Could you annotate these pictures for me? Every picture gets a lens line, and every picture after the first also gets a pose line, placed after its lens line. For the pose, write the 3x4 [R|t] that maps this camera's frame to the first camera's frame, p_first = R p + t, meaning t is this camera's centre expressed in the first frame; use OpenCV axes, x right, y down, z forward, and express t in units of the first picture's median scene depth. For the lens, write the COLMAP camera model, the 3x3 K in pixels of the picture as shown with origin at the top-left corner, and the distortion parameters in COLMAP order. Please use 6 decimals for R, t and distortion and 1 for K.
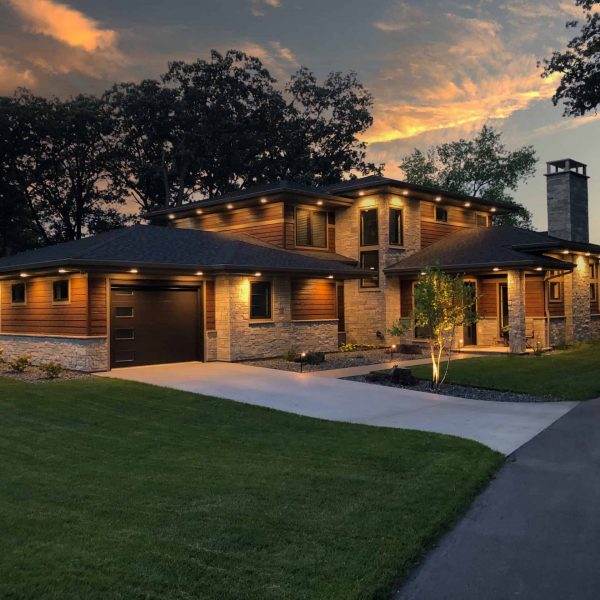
lens RADIAL K [[650.1, 0, 280.9], [0, 650.1, 299.7], [0, 0, 1]] dist [0.008817, 0.005527]
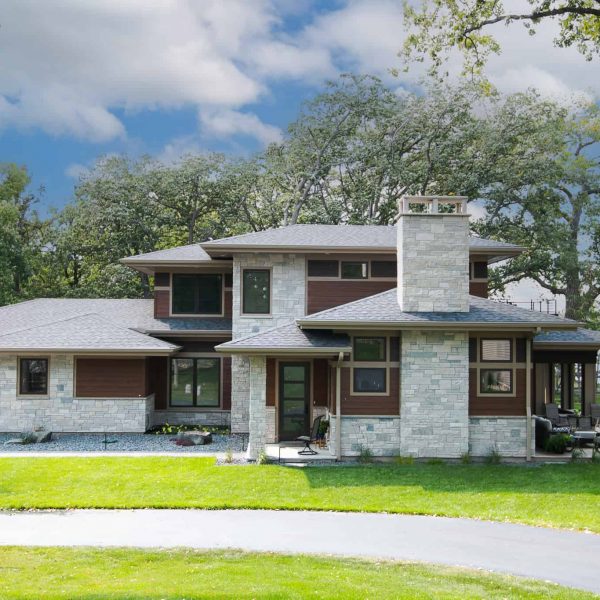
lens RADIAL K [[760.1, 0, 300.0], [0, 760.1, 300.0], [0, 0, 1]] dist [-0.000352, 0.024638]
pose [[0.740684, -0.010272, -0.671775, 0.901478], [-0.011044, 0.999562, -0.027462, -0.076102], [0.671762, 0.027760, 0.740246, 0.304993]]
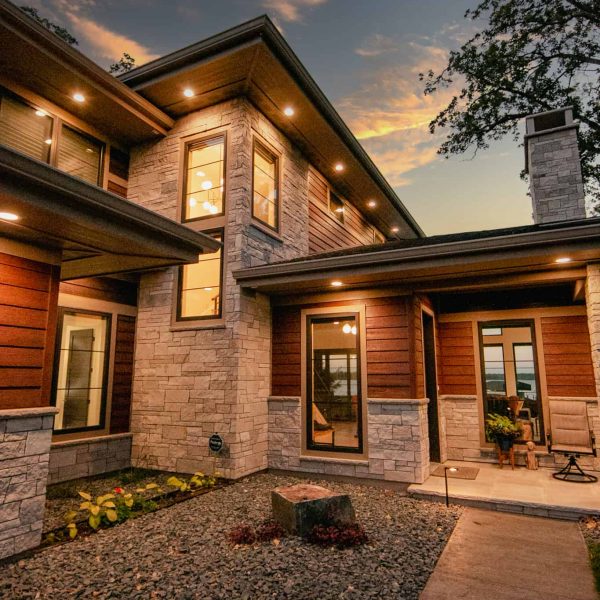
lens RADIAL K [[452.9, 0, 300.0], [0, 452.9, 300.0], [0, 0, 1]] dist [0.010836, 0.003231]
pose [[0.945856, 0.067592, 0.317470, 0.107963], [-0.014541, 0.985919, -0.166589, 0.015105], [-0.324260, 0.152953, 0.933521, 0.726873]]
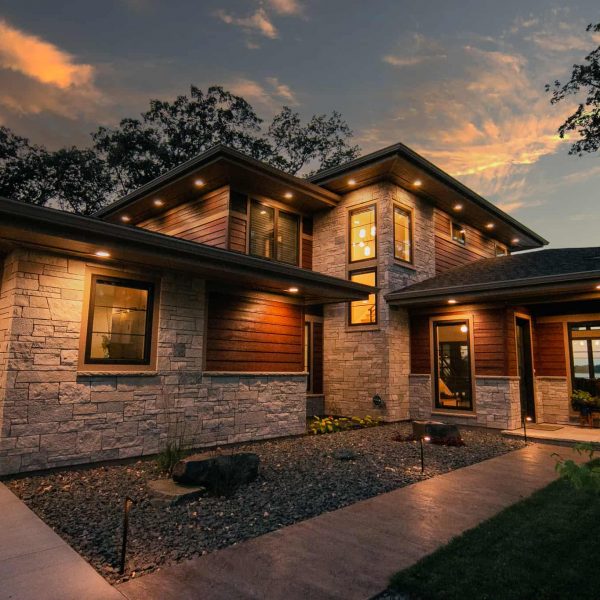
lens RADIAL K [[452.9, 0, 300.0], [0, 452.9, 300.0], [0, 0, 1]] dist [0.010836, 0.003231]
pose [[0.999307, 0.030471, 0.021360, 0.065481], [-0.027233, 0.990023, -0.138249, 0.020481], [-0.025359, 0.137571, 0.990167, 0.562501]]
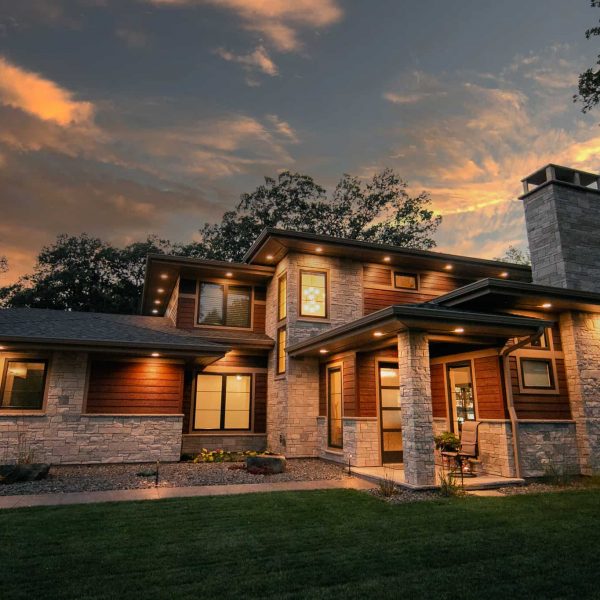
lens RADIAL K [[452.9, 0, 300.0], [0, 452.9, 300.0], [0, 0, 1]] dist [0.010836, 0.003231]
pose [[0.908738, -0.080328, -0.409563, 0.386585], [-0.015035, 0.974367, -0.224463, 0.015618], [0.417095, 0.210136, 0.884237, 0.527407]]
